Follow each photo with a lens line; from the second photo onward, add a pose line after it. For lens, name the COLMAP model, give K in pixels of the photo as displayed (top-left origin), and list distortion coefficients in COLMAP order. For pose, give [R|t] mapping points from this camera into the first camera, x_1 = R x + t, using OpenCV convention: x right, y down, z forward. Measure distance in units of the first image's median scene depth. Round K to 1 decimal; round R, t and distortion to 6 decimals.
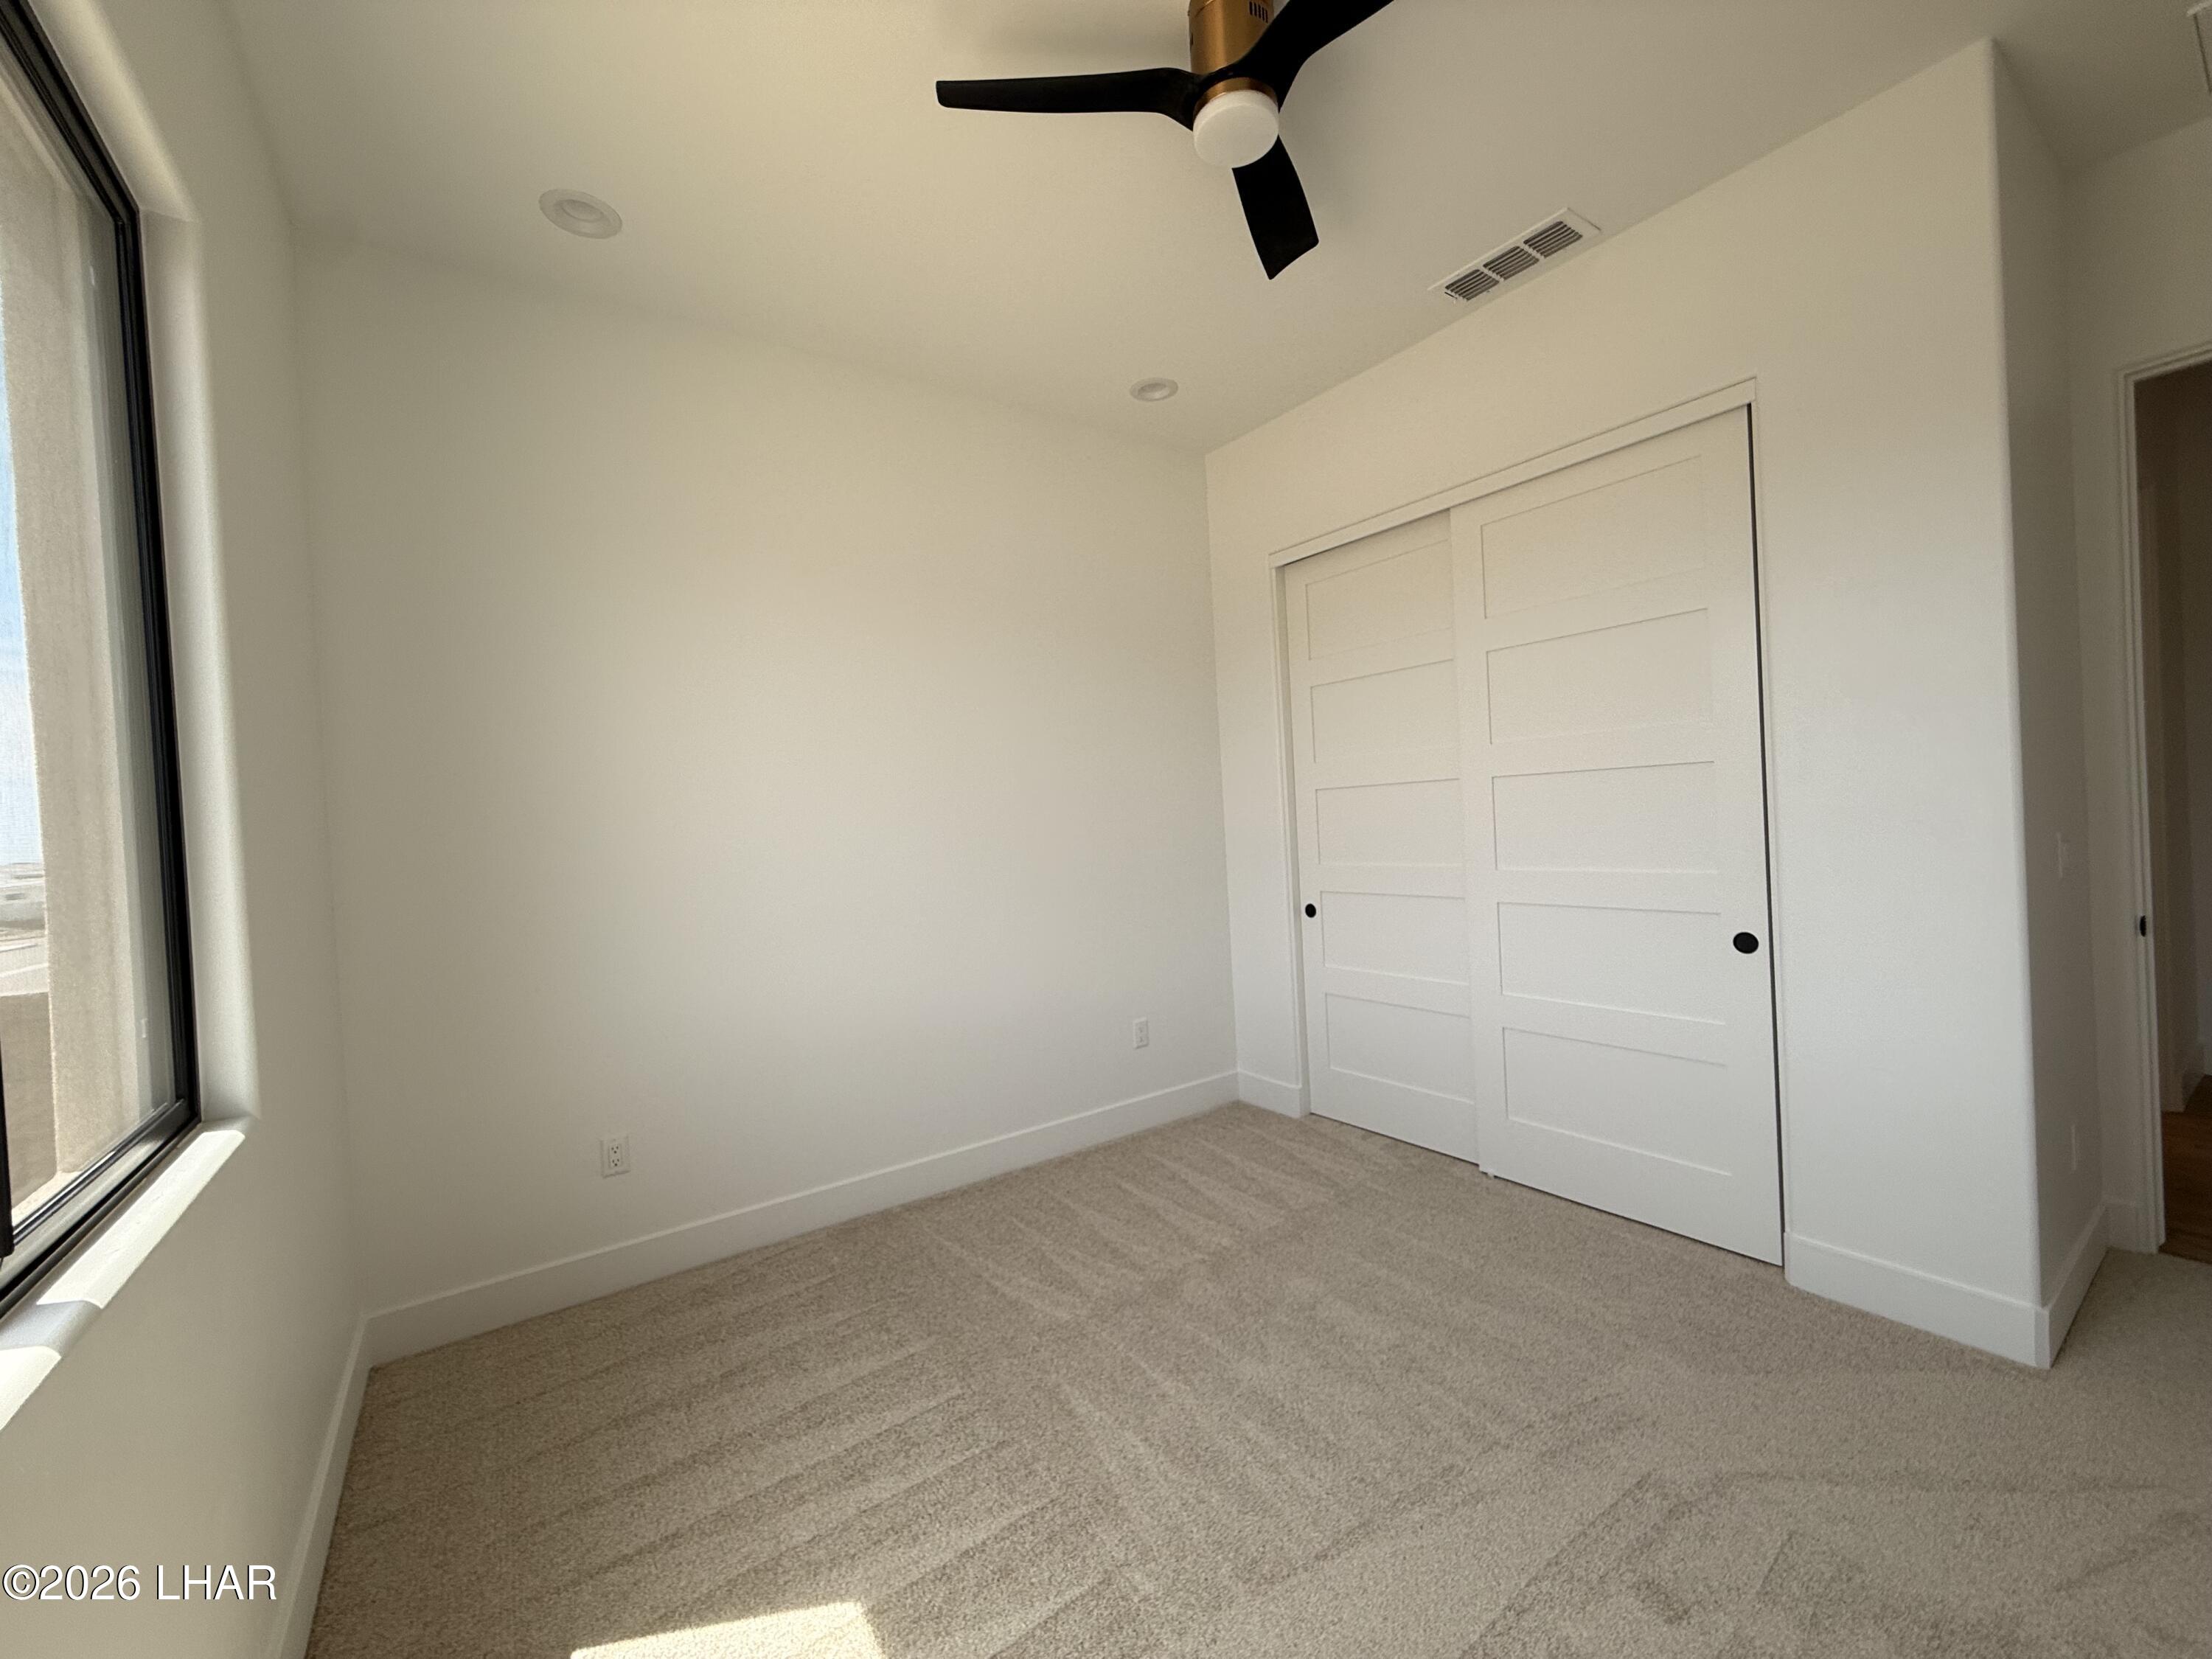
lens RADIAL K [[880.2, 0, 1107.9], [0, 880.2, 811.4], [0, 0, 1]] dist [0.000657, 0.000477]
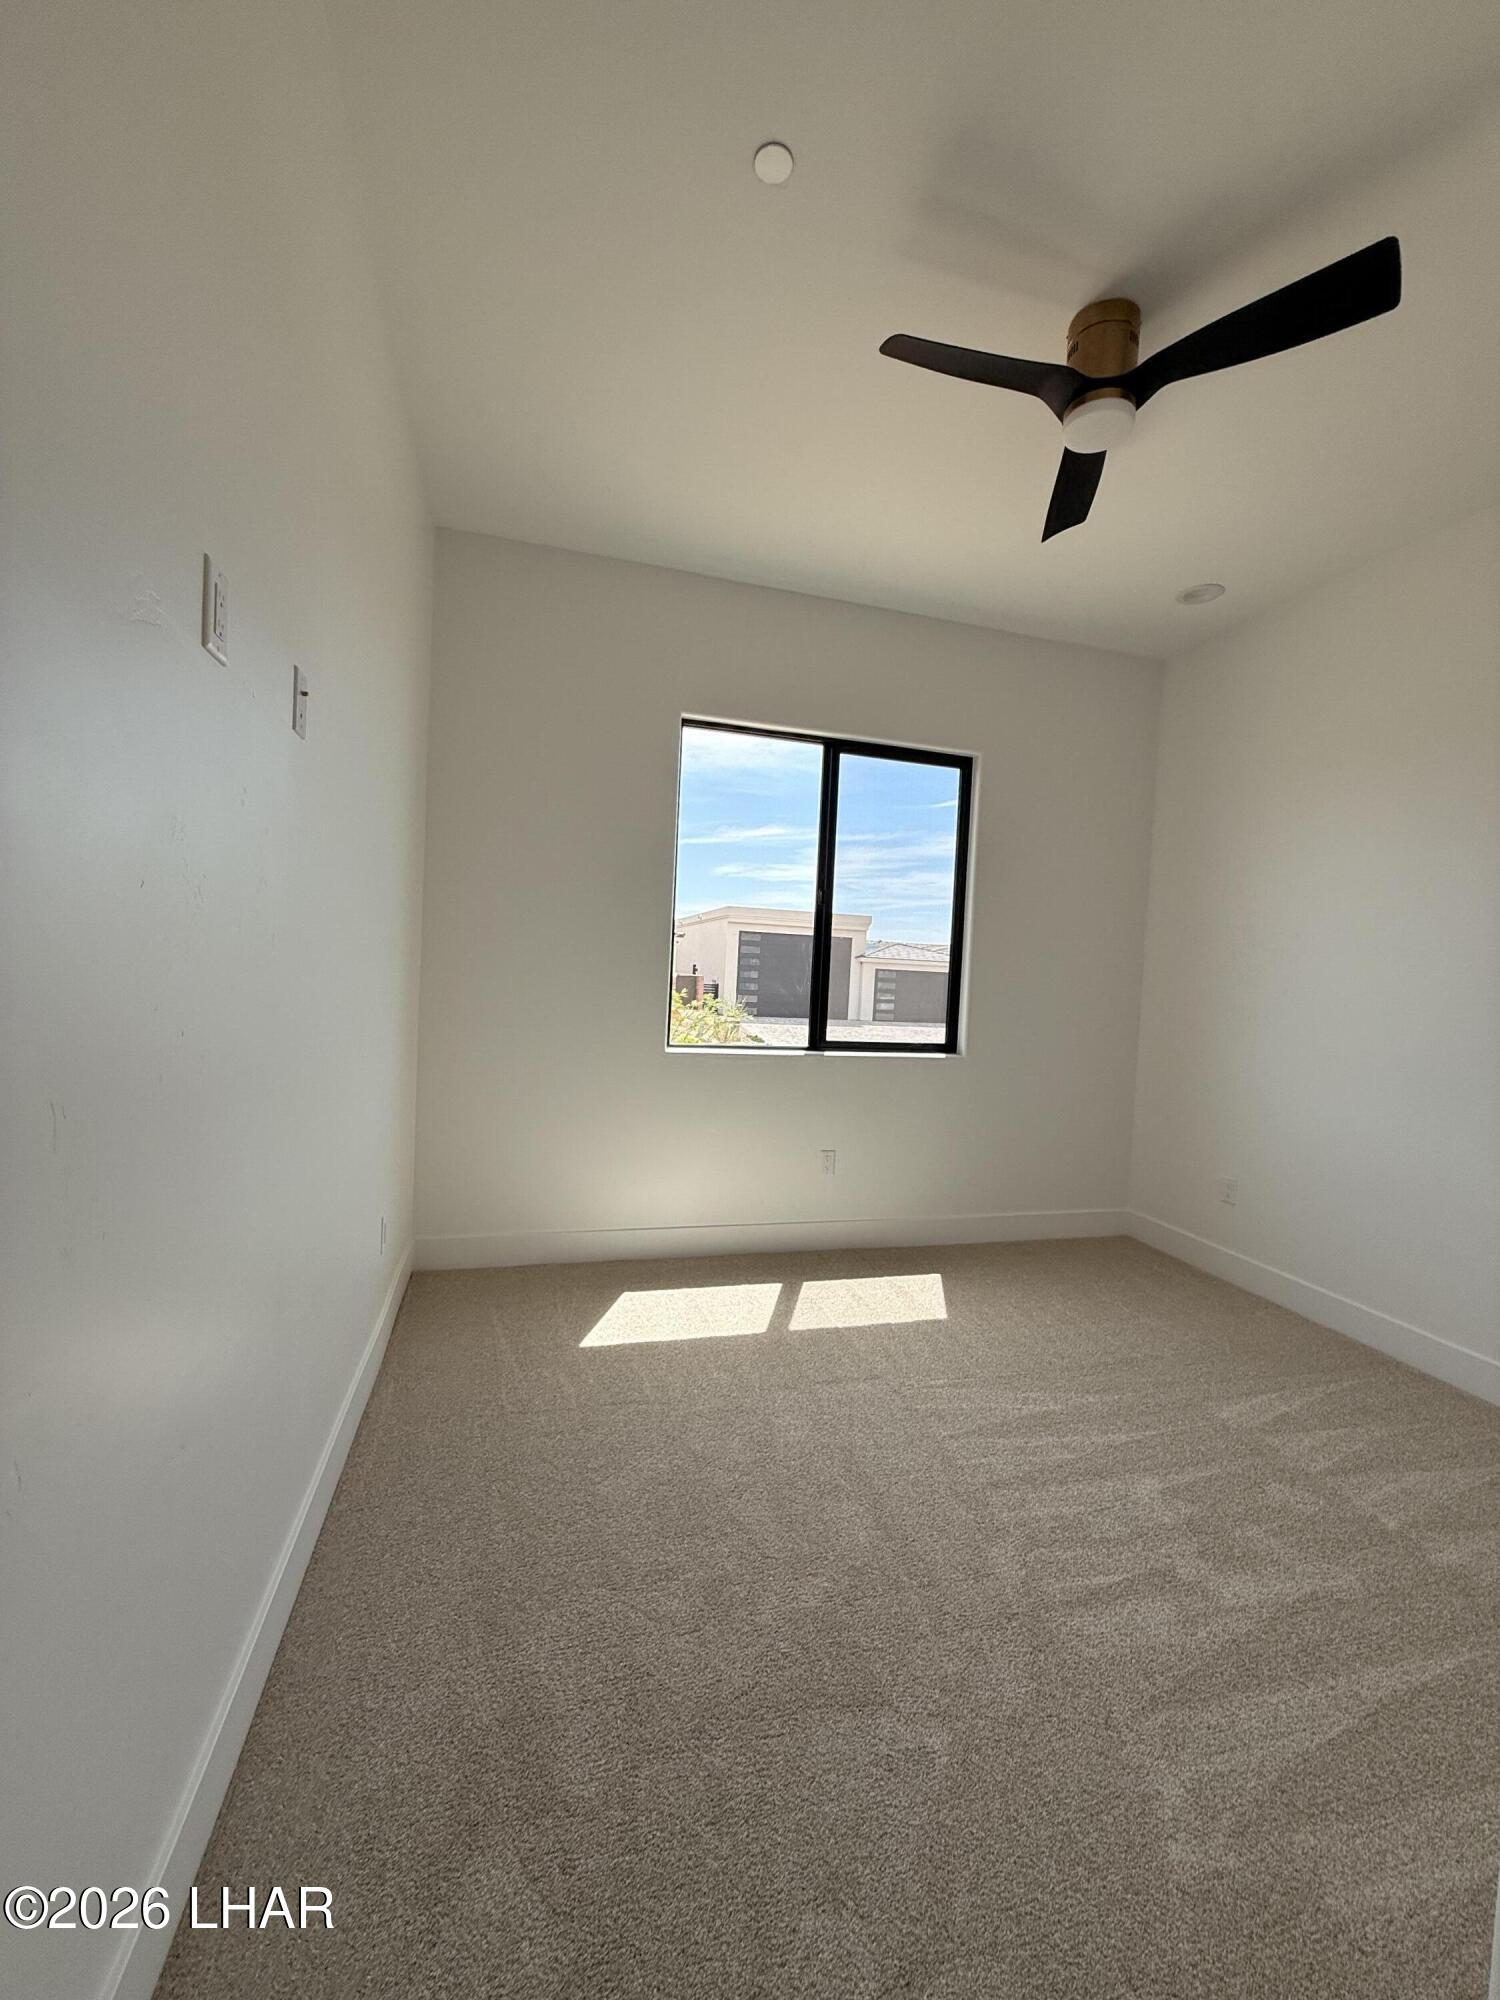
lens RADIAL K [[795.8, 0, 751.4], [0, 795.8, 1000.6], [0, 0, 1]] dist [0.000657, 0.000477]
pose [[-0.339640, 0.070442, -0.937914, 1.038350], [-0.011951, 0.996788, 0.079192, -0.042207], [0.940480, 0.038106, -0.337707, 0.709763]]
